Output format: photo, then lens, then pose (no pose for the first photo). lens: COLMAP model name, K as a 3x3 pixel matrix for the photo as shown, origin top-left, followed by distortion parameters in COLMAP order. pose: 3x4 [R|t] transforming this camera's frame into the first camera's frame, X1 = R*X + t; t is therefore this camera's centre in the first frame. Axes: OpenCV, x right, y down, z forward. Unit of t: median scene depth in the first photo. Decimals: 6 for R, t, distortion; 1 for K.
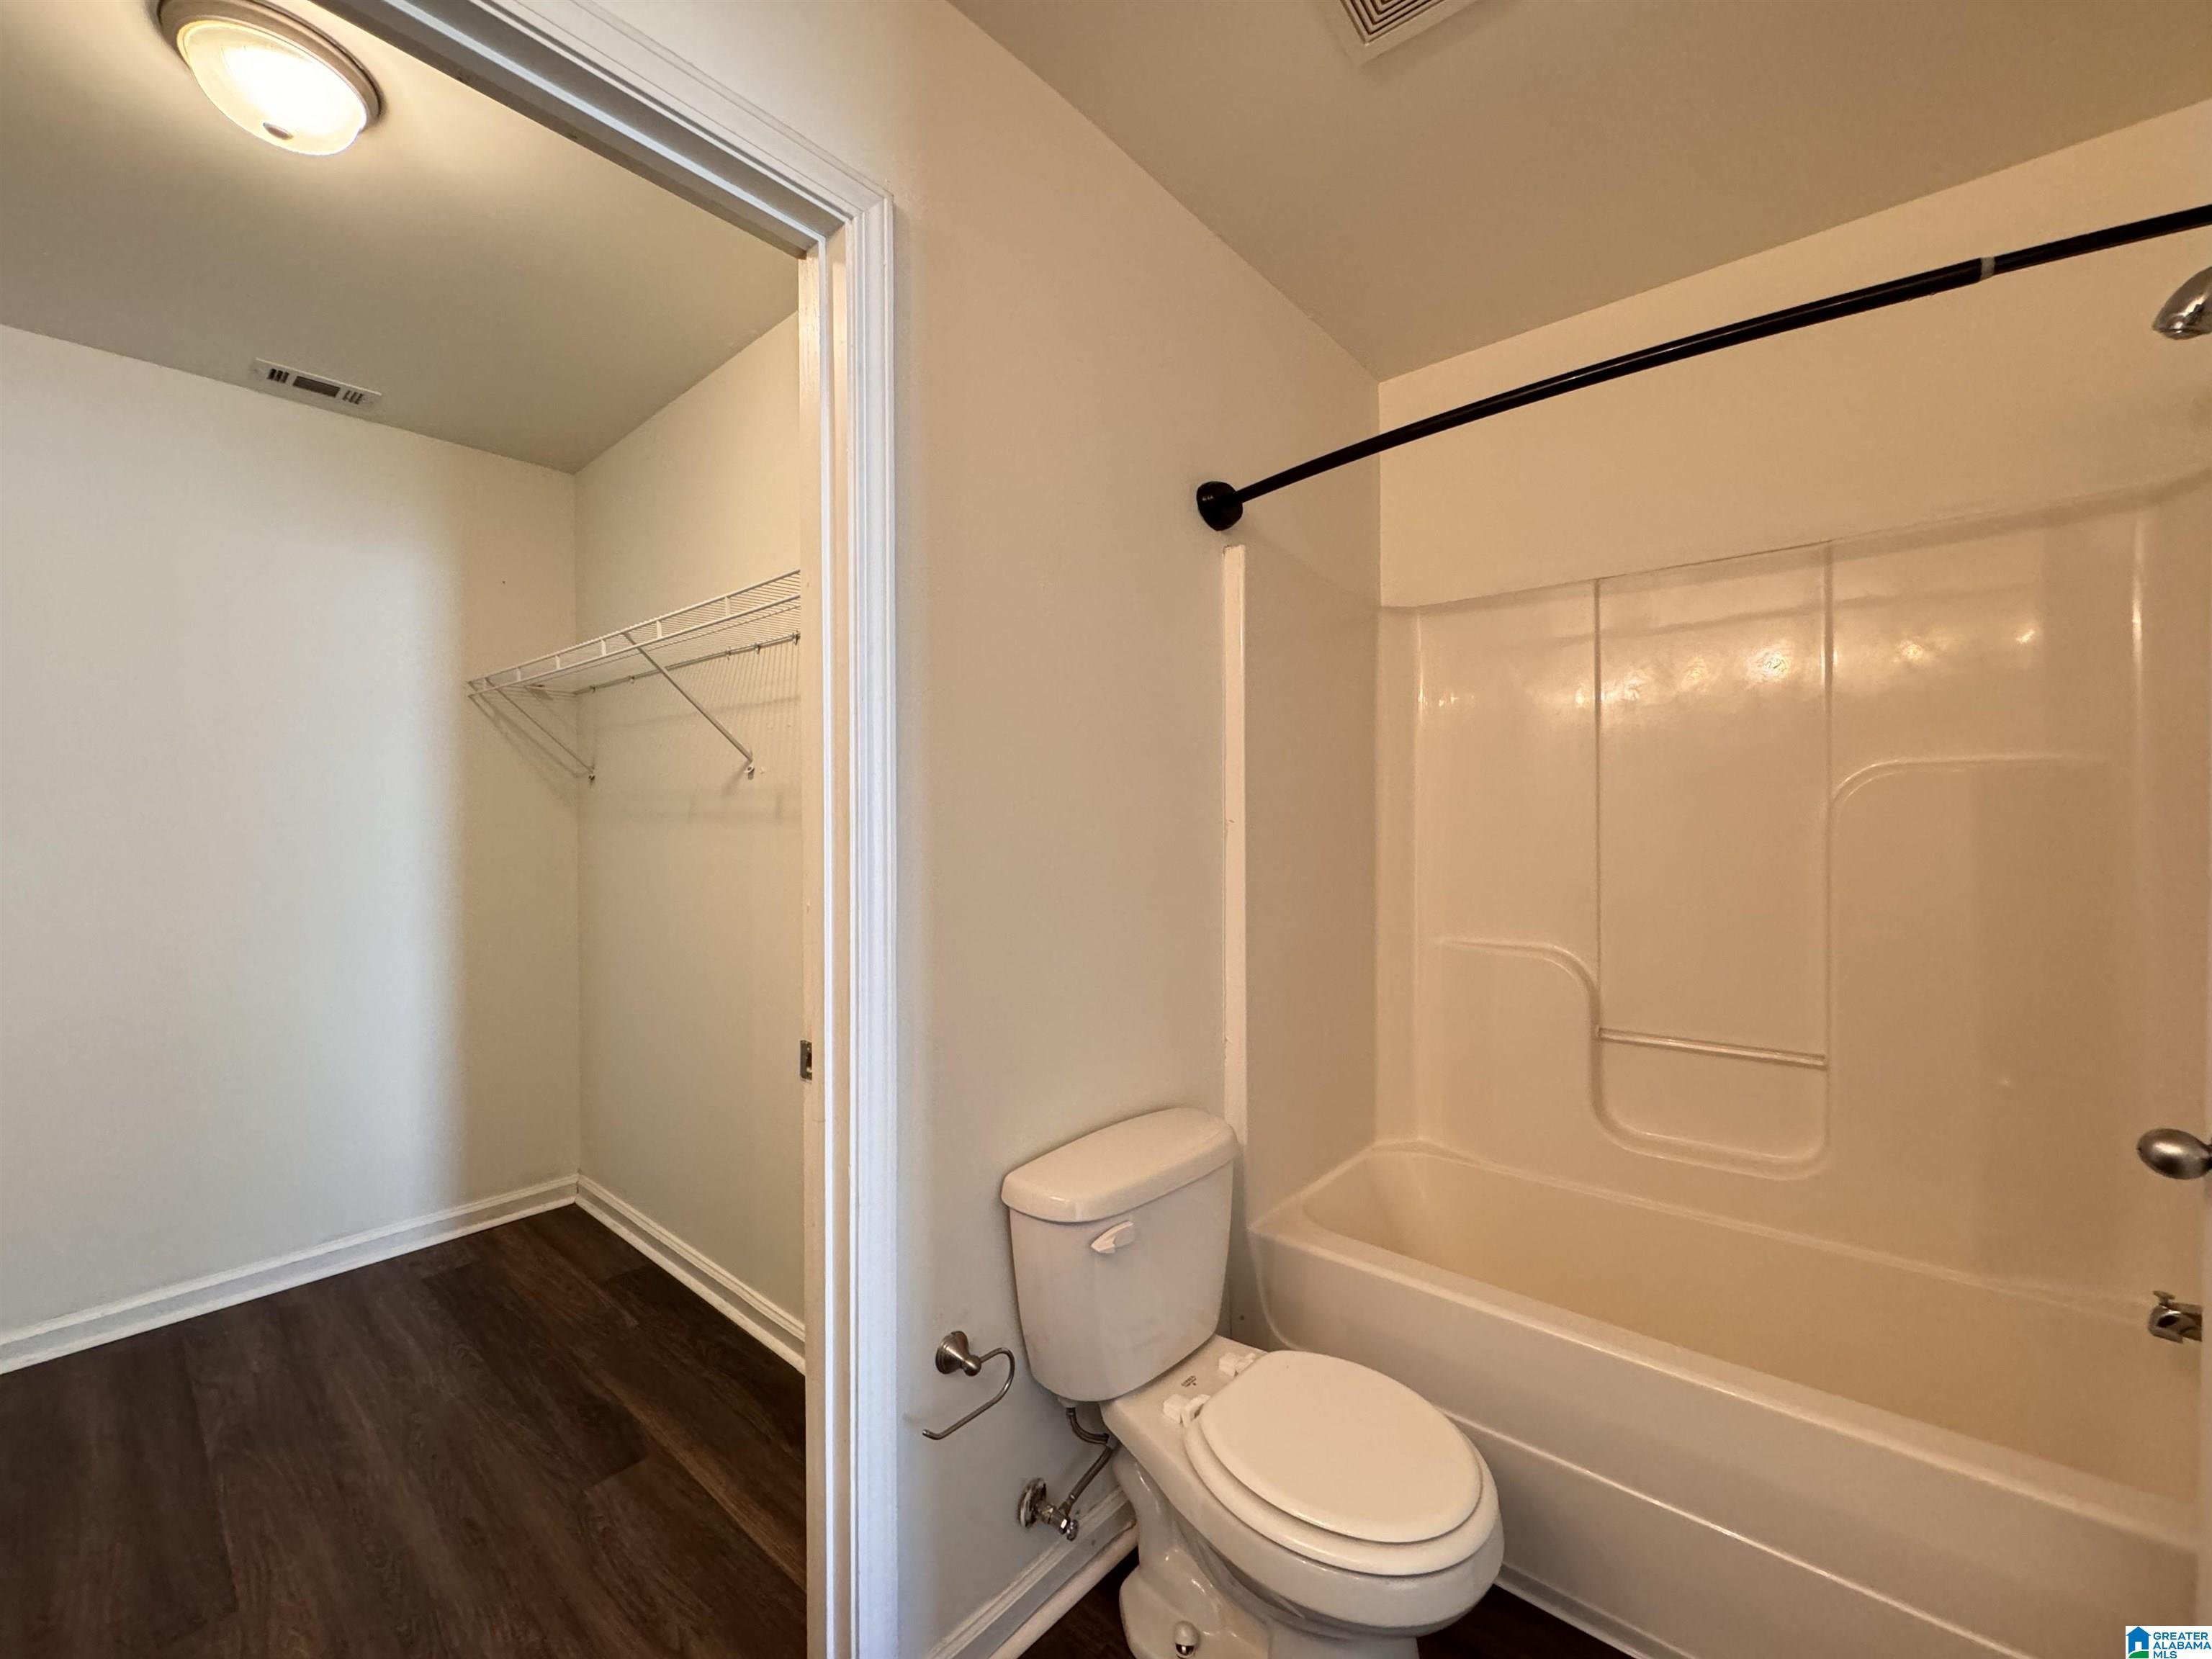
lens RADIAL K [[875.0, 0, 1109.9], [0, 875.0, 829.8], [0, 0, 1]] dist [-0.002223, -0.000743]
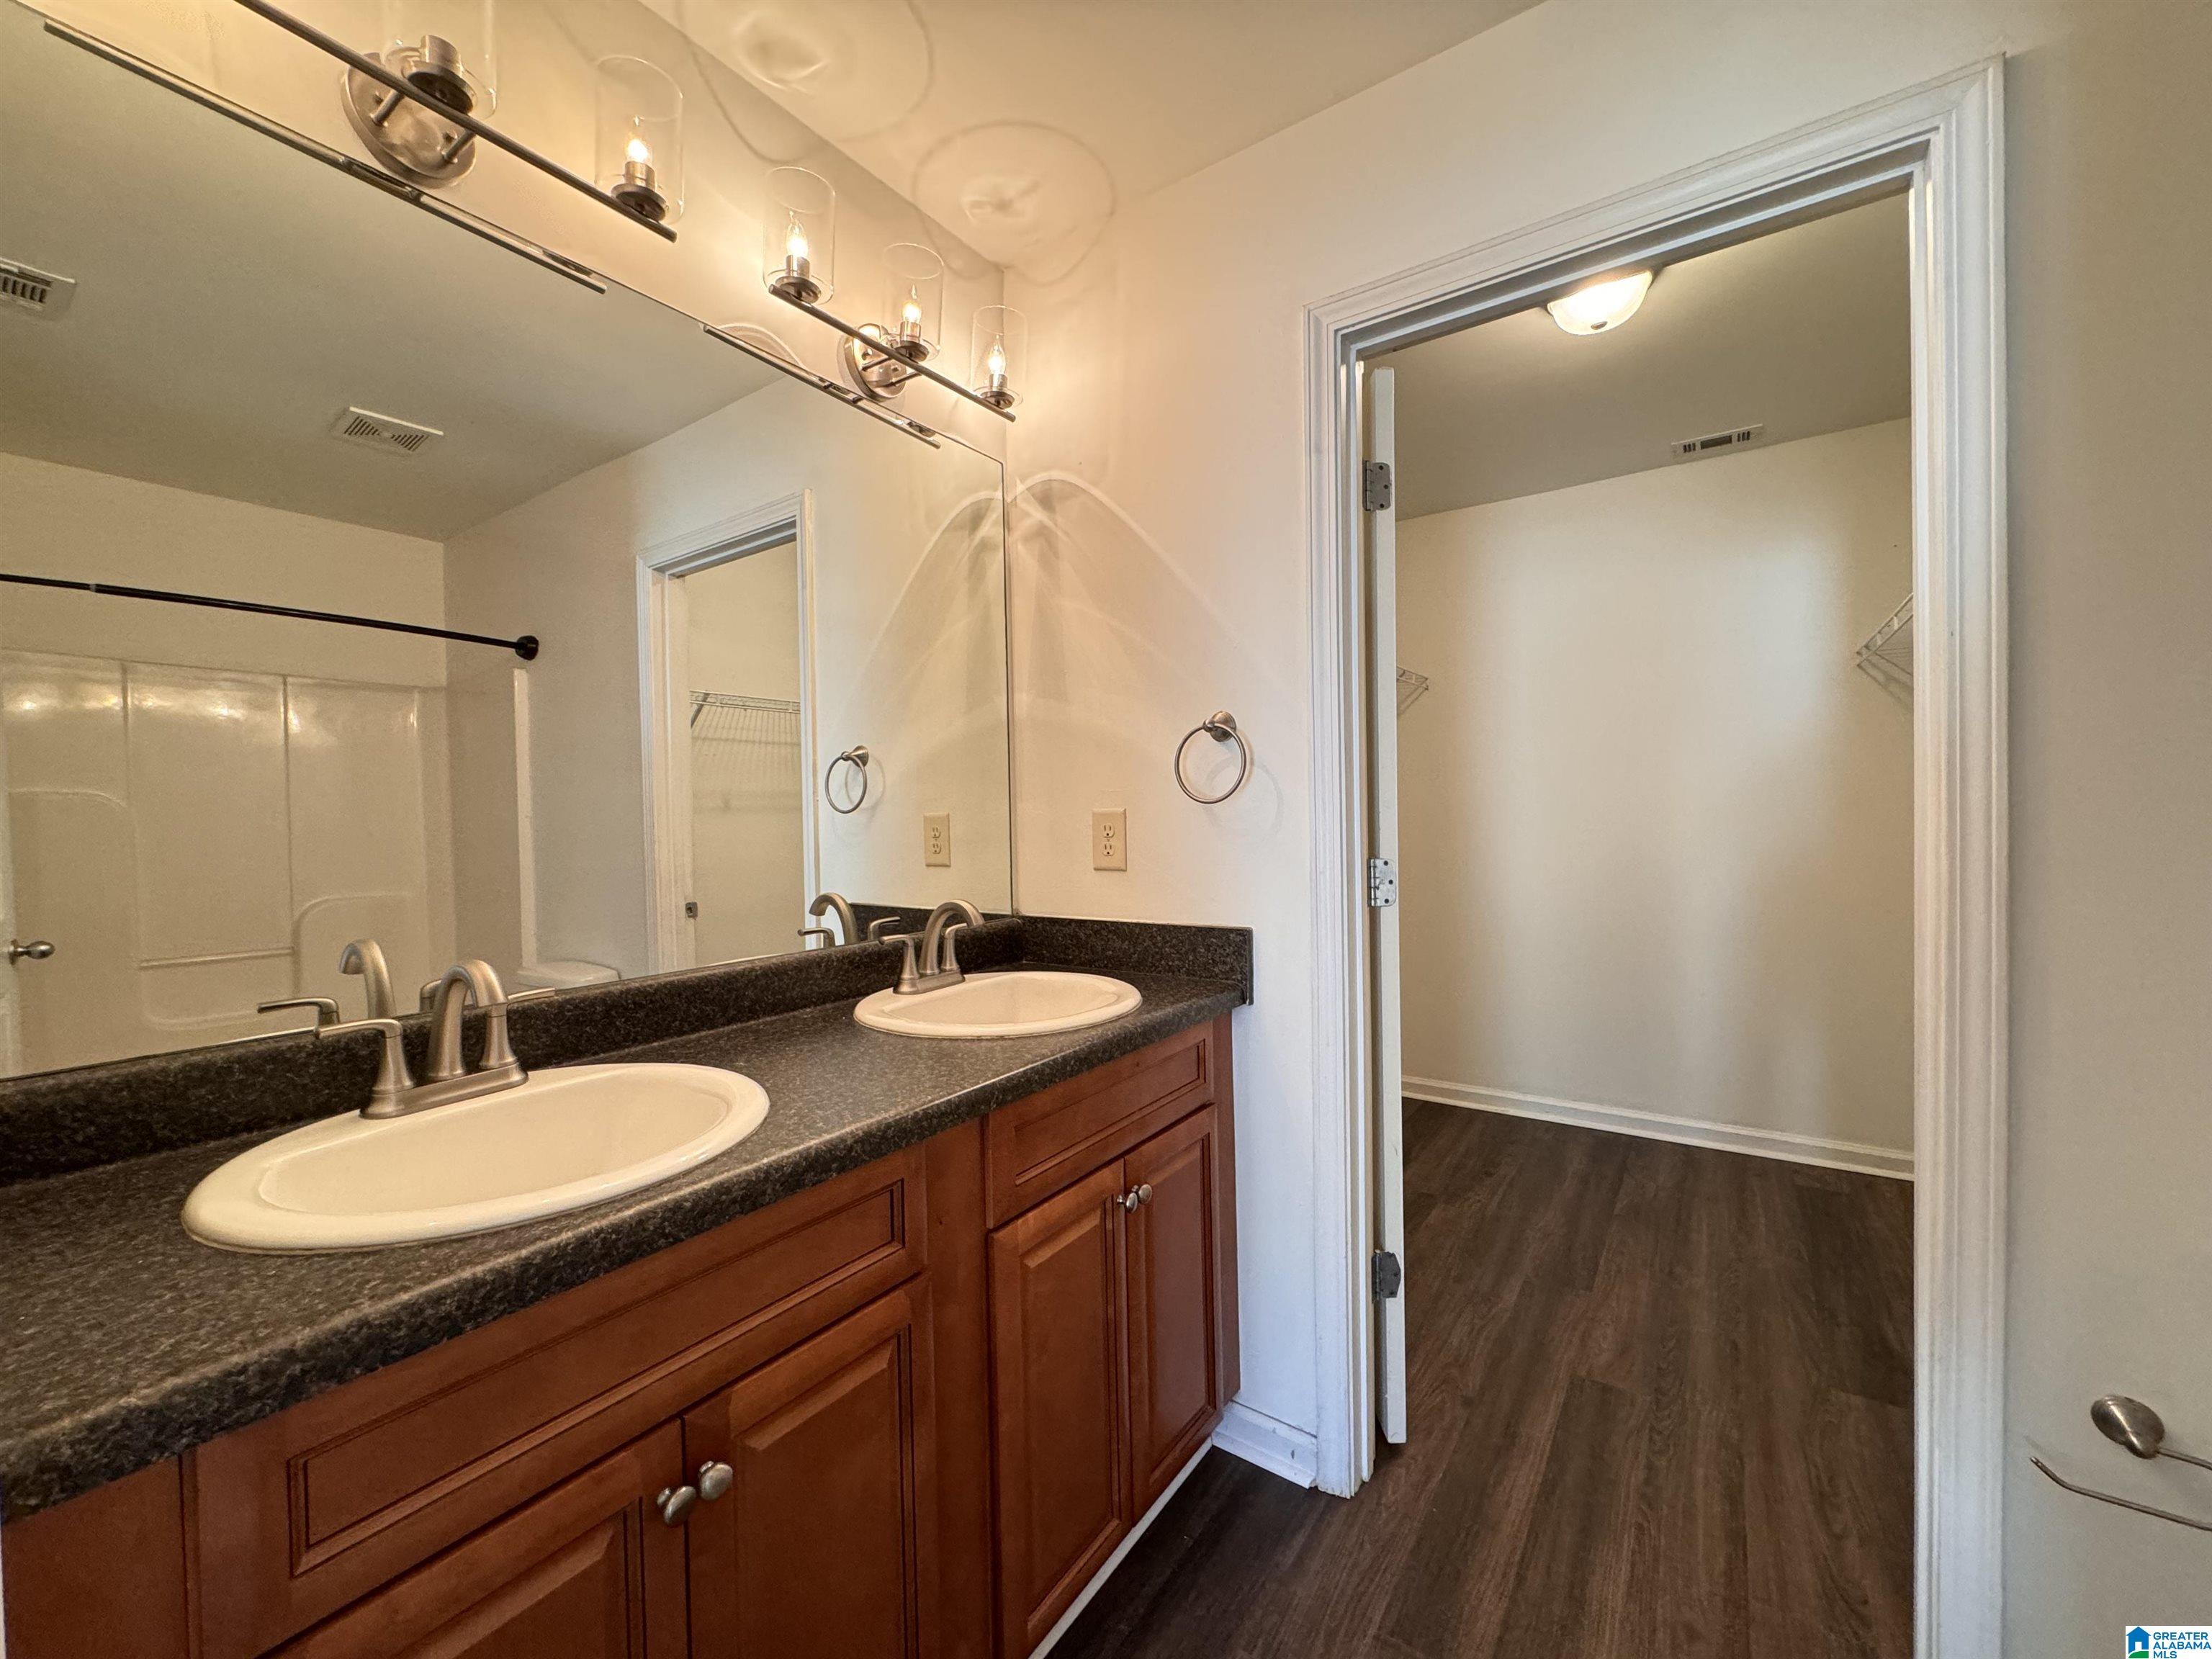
lens RADIAL K [[875.0, 0, 1109.1], [0, 875.0, 824.8], [0, 0, 1]] dist [-0.002223, -0.000743]
pose [[0.089674, 0.011465, -0.995905, 0.356732], [0.015161, 0.999802, 0.012875, 0.018419], [0.995856, -0.016253, 0.089483, 0.007520]]
